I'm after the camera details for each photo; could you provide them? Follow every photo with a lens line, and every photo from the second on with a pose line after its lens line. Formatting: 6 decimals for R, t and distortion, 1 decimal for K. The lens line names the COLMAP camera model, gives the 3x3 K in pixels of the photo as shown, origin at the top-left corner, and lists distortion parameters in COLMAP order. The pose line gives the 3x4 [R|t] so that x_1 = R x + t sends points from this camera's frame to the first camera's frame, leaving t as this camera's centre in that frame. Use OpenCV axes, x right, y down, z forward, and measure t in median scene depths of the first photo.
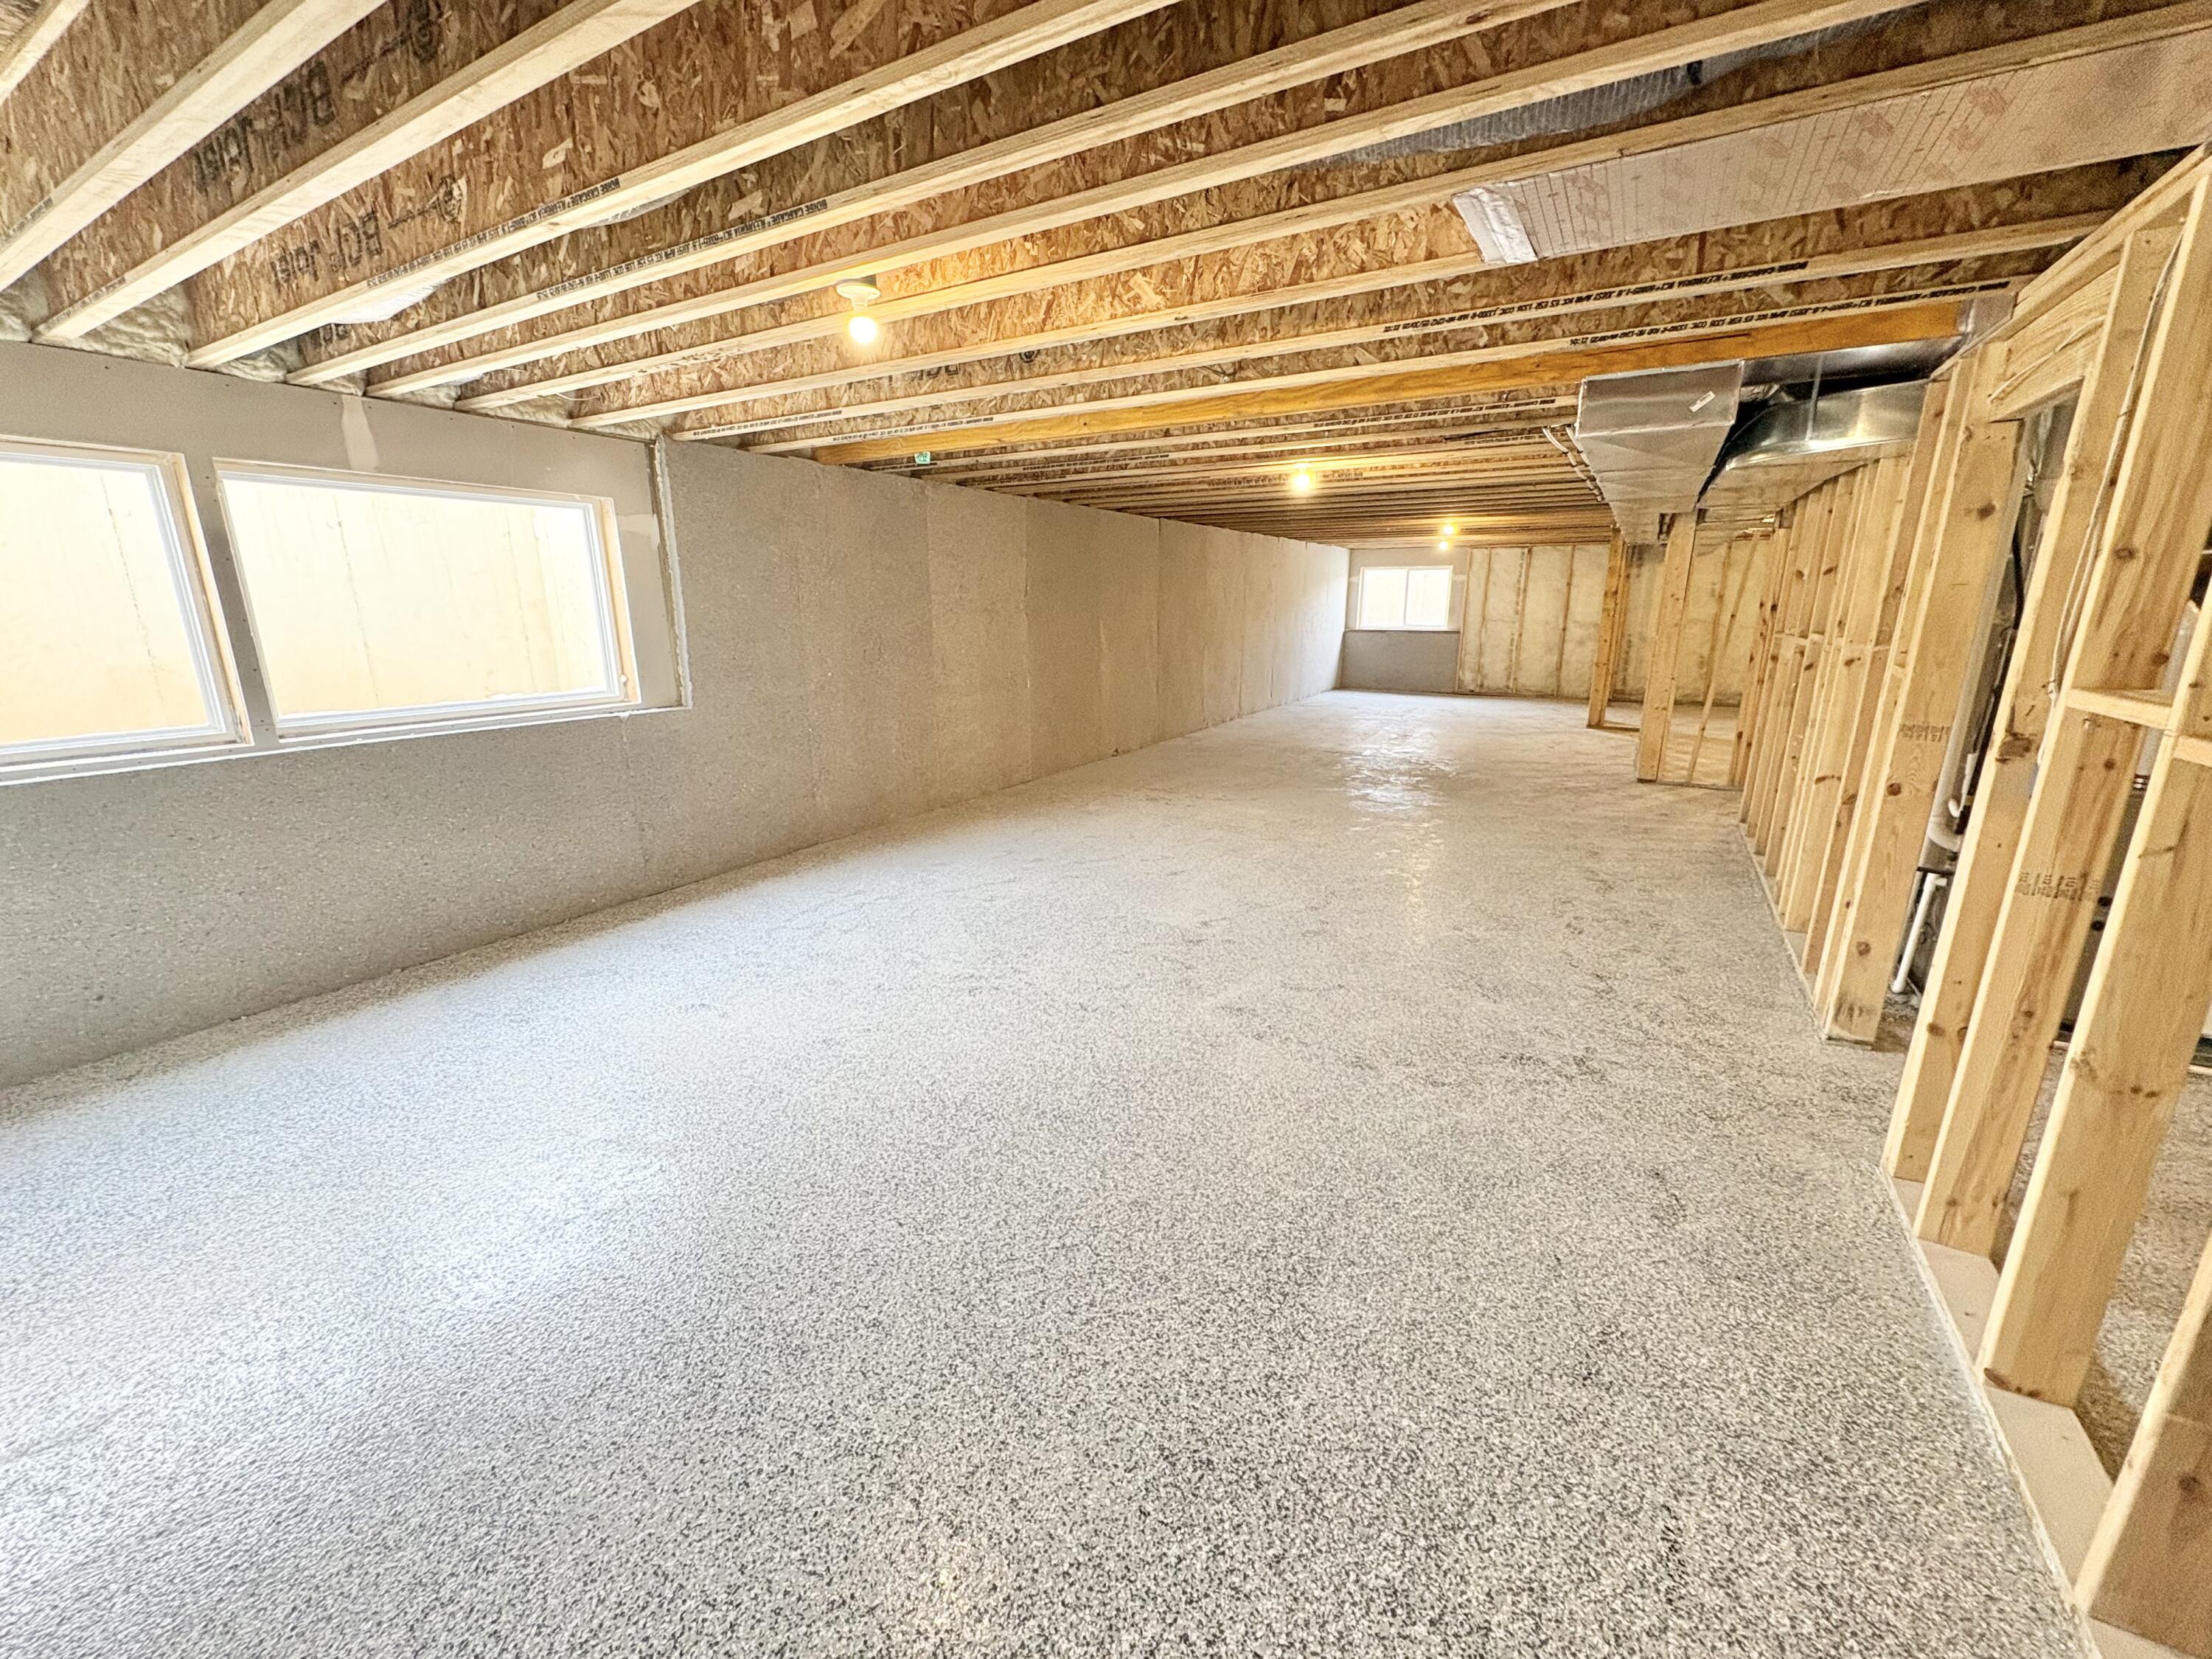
lens RADIAL K [[875.1, 0, 1101.6], [0, 875.1, 828.6], [0, 0, 1]] dist [-0.000635, 0.000840]
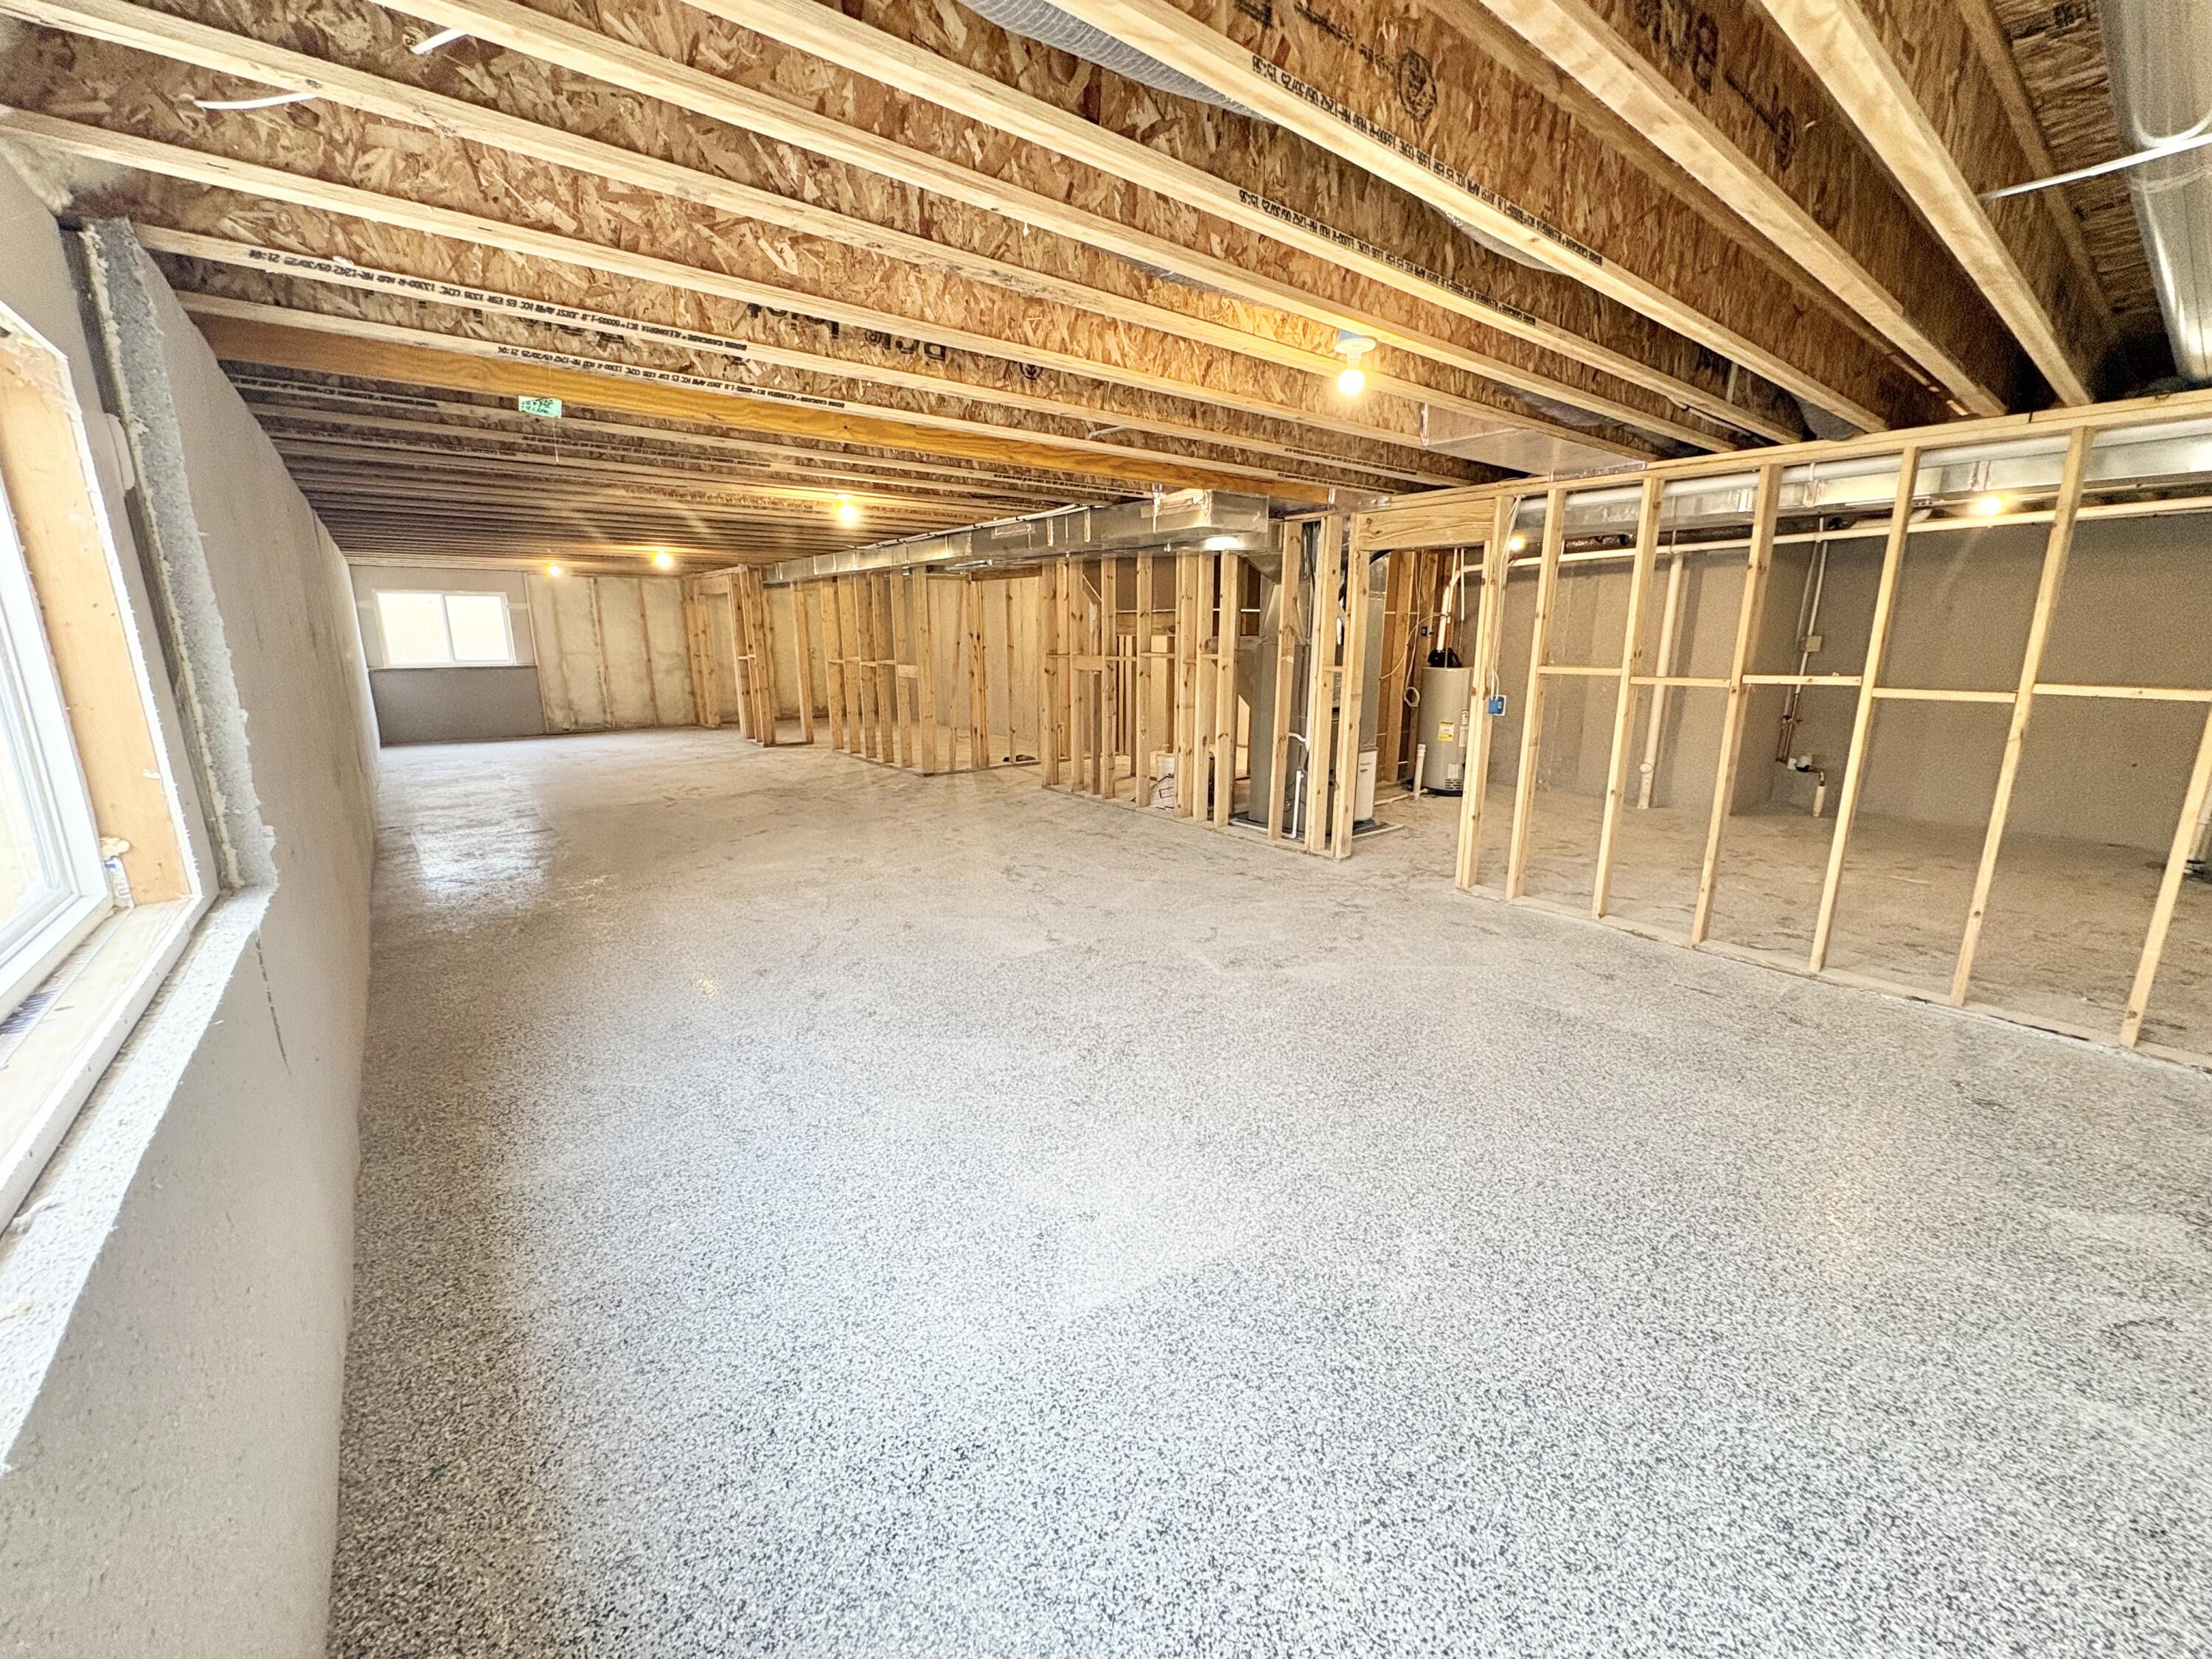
lens RADIAL K [[875.1, 0, 1101.6], [0, 875.1, 828.6], [0, 0, 1]] dist [-0.000635, 0.000840]
pose [[0.357454, -0.204731, 0.911214, -0.803783], [0.234580, 0.964080, 0.124587, -0.139253], [-0.903990, 0.169219, 0.392640, 0.524747]]
